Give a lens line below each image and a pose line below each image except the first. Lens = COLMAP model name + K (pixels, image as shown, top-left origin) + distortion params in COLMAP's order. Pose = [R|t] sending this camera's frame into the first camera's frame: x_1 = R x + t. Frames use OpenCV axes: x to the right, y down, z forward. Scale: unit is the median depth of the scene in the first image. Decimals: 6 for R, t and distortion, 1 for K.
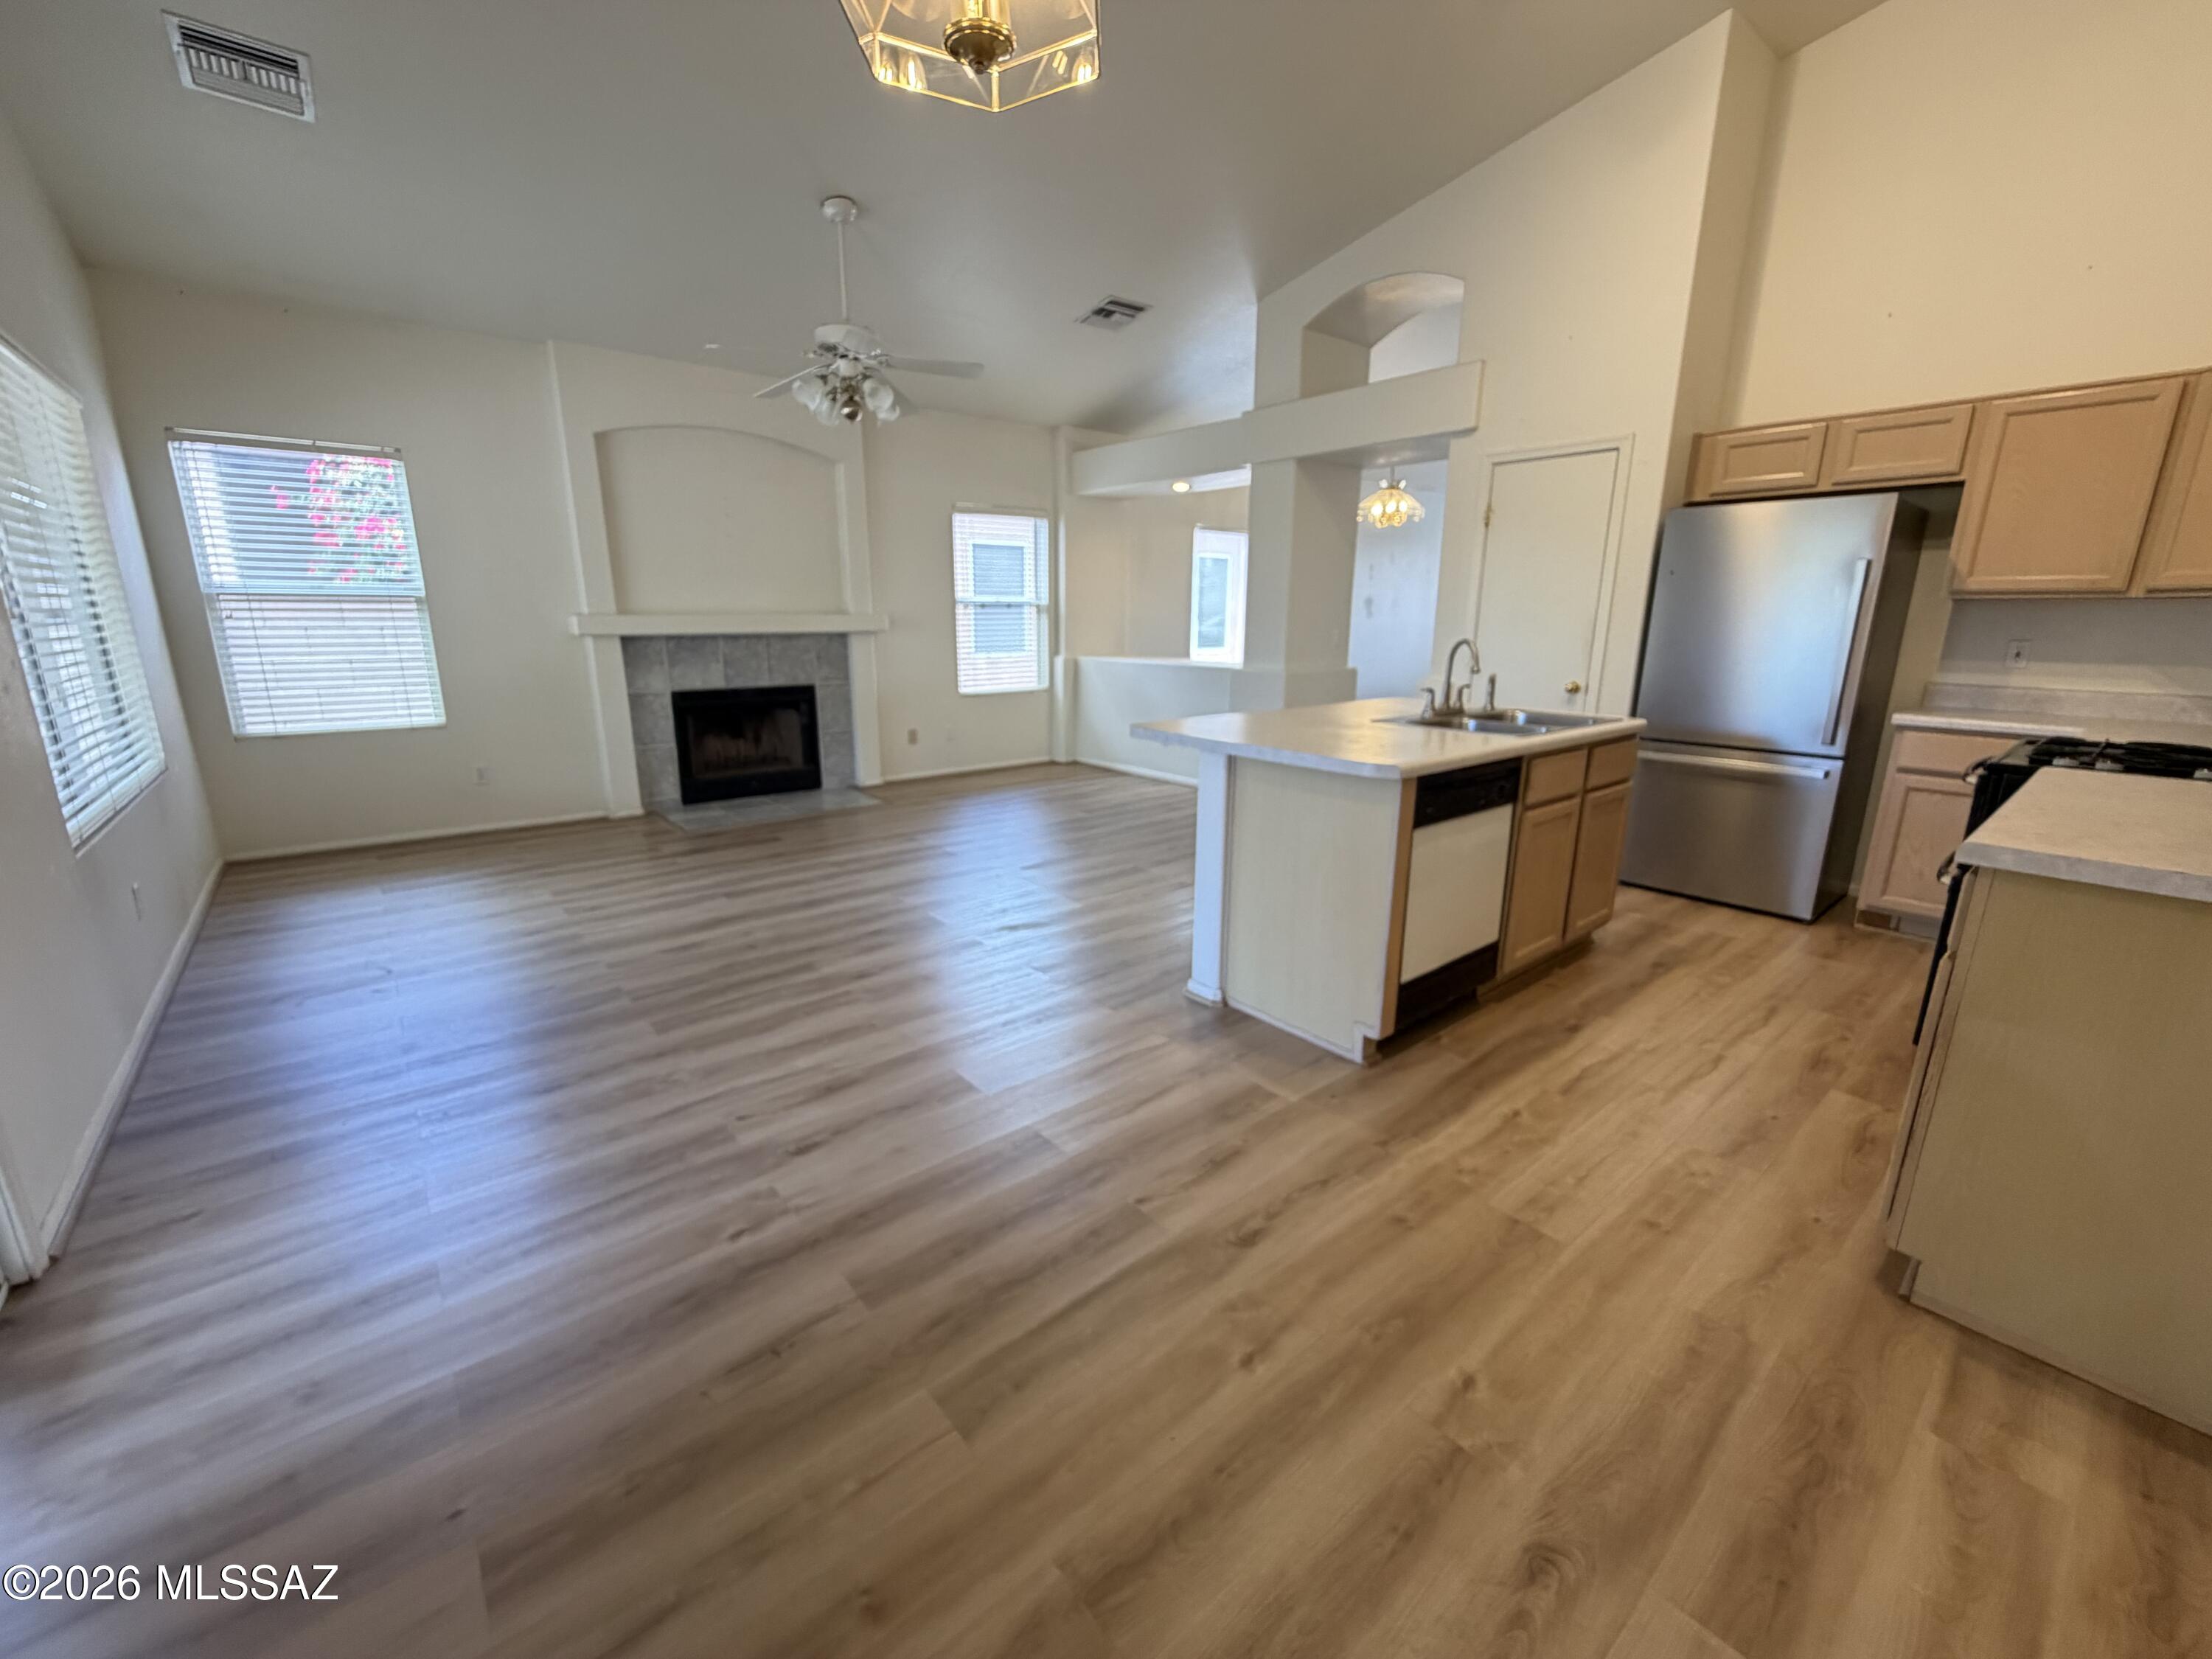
lens RADIAL K [[889.5, 0, 1097.7], [0, 889.5, 829.5], [0, 0, 1]] dist [-0.001651, -0.000279]
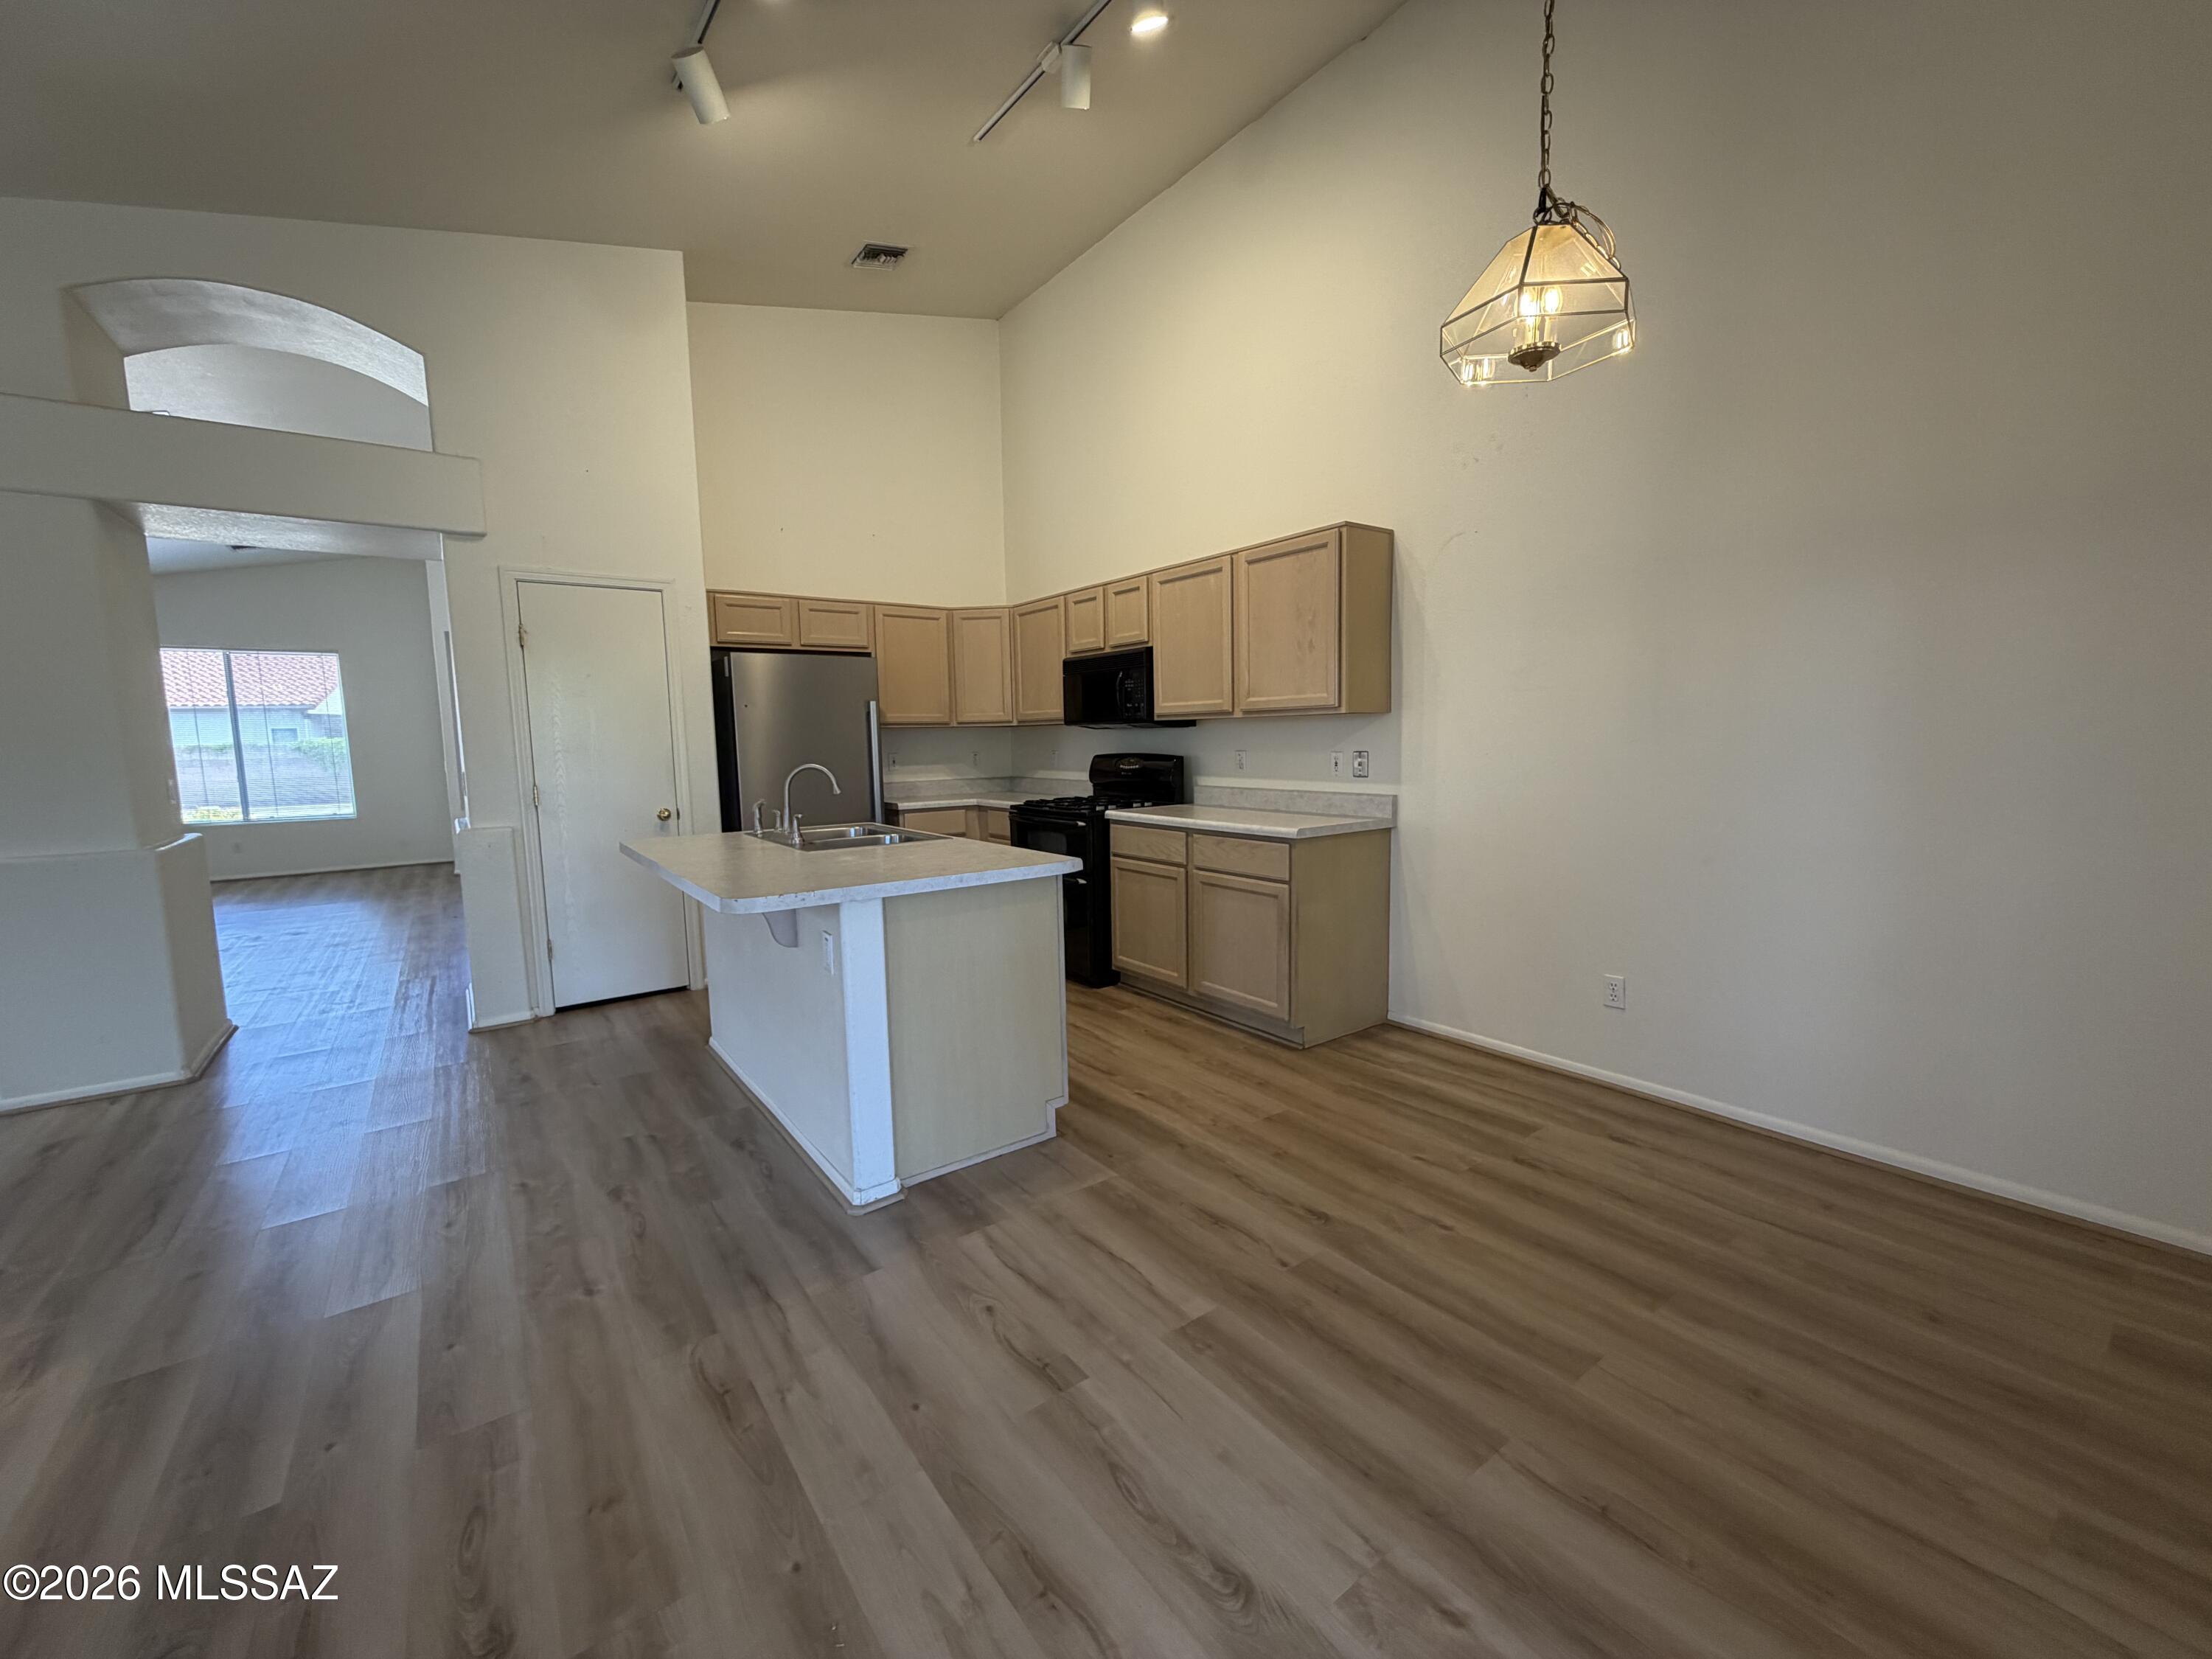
lens RADIAL K [[889.5, 0, 1097.7], [0, 889.5, 829.5], [0, 0, 1]] dist [-0.001651, -0.000279]
pose [[0.055946, -0.111504, 0.992188, -0.557890], [0.257959, 0.961619, 0.093523, -0.141727], [-0.964535, 0.250712, 0.082562, 0.570778]]
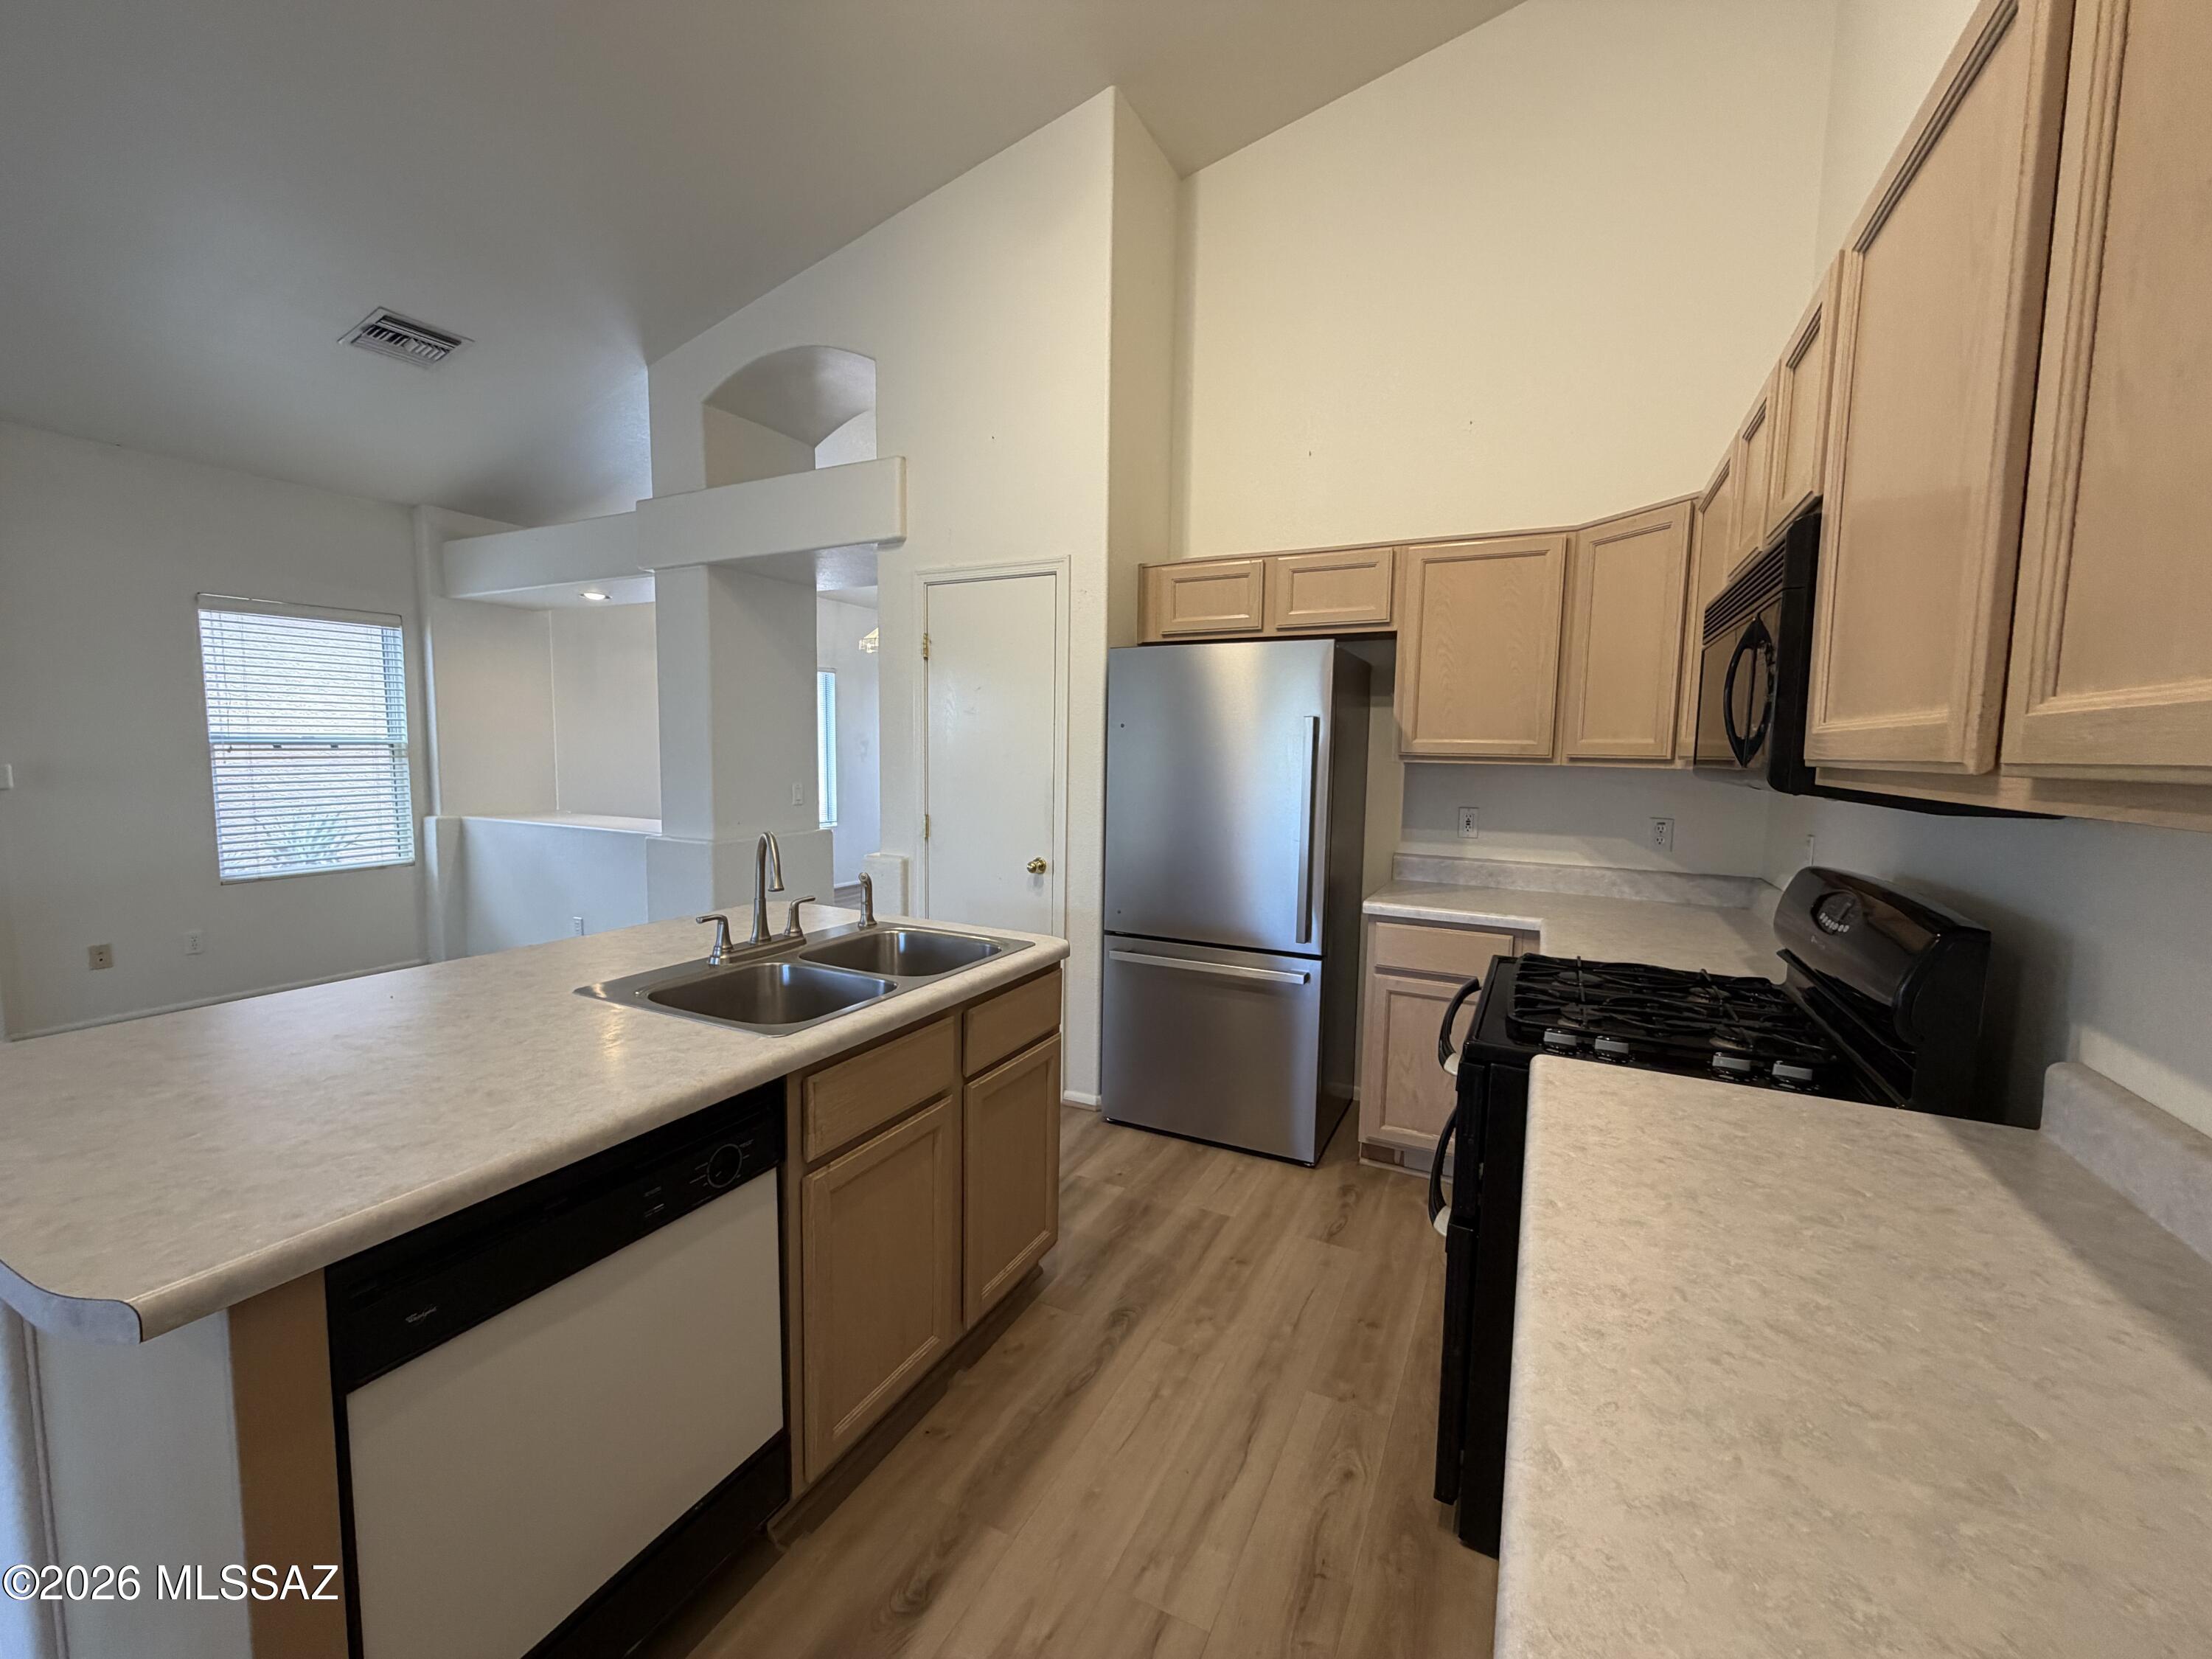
lens RADIAL K [[889.5, 0, 1097.7], [0, 889.5, 829.5], [0, 0, 1]] dist [-0.001651, -0.000279]
pose [[0.917130, -0.026158, 0.397729, 0.351887], [0.083329, 0.988377, -0.127148, -0.112959], [-0.389781, 0.149753, 0.908650, 0.346383]]
